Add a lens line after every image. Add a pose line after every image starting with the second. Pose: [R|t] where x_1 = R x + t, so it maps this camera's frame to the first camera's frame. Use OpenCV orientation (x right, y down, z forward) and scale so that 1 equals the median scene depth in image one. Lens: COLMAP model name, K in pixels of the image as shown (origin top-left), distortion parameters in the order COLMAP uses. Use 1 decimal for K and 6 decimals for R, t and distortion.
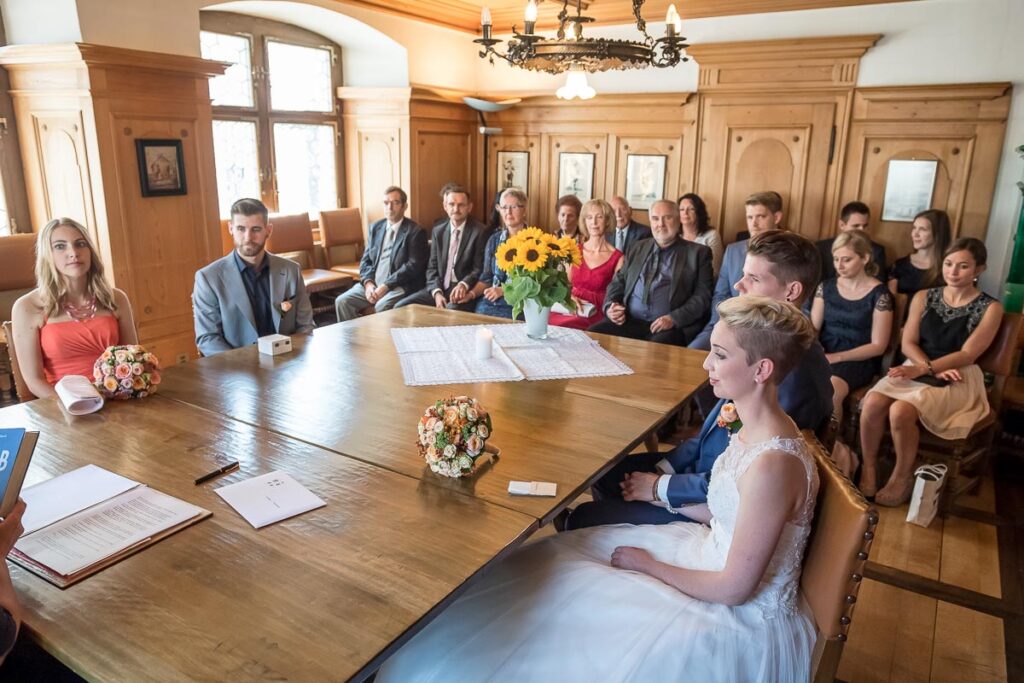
lens RADIAL K [[711.8, 0, 512.0], [0, 711.8, 341.5], [0, 0, 1]] dist [-0.003209, -0.001579]
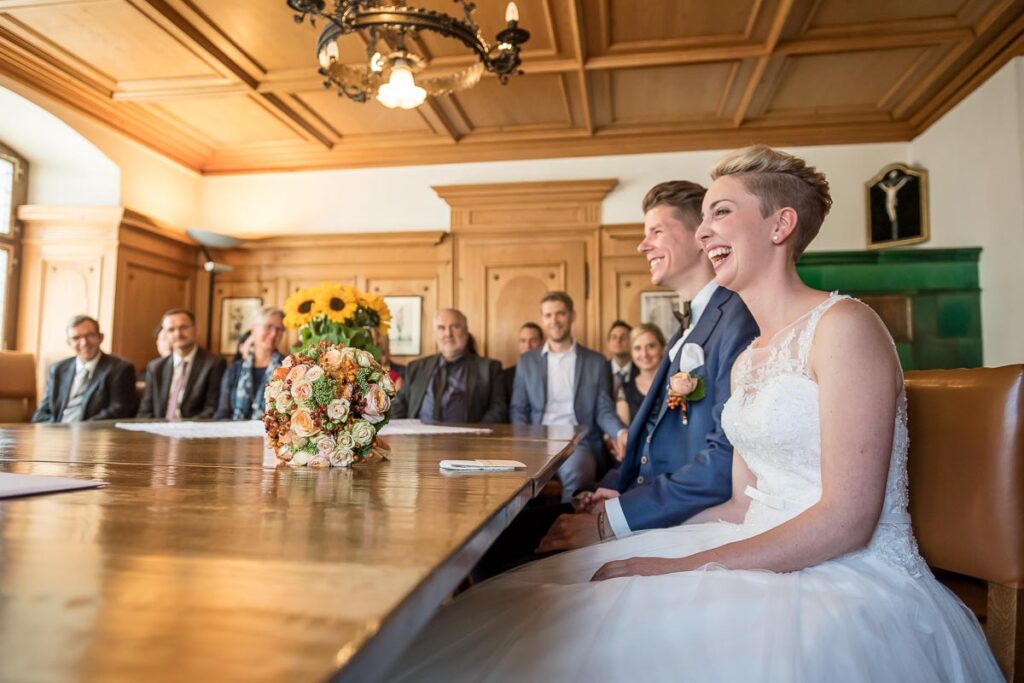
lens RADIAL K [[740.6, 0, 487.3], [0, 740.6, 319.2], [0, 0, 1]] dist [-0.004052, -0.004367]
pose [[0.928375, 0.026099, 0.370728, -0.066948], [0.103632, 0.939785, -0.325676, 0.098500], [-0.356904, 0.340769, 0.869768, 0.142925]]
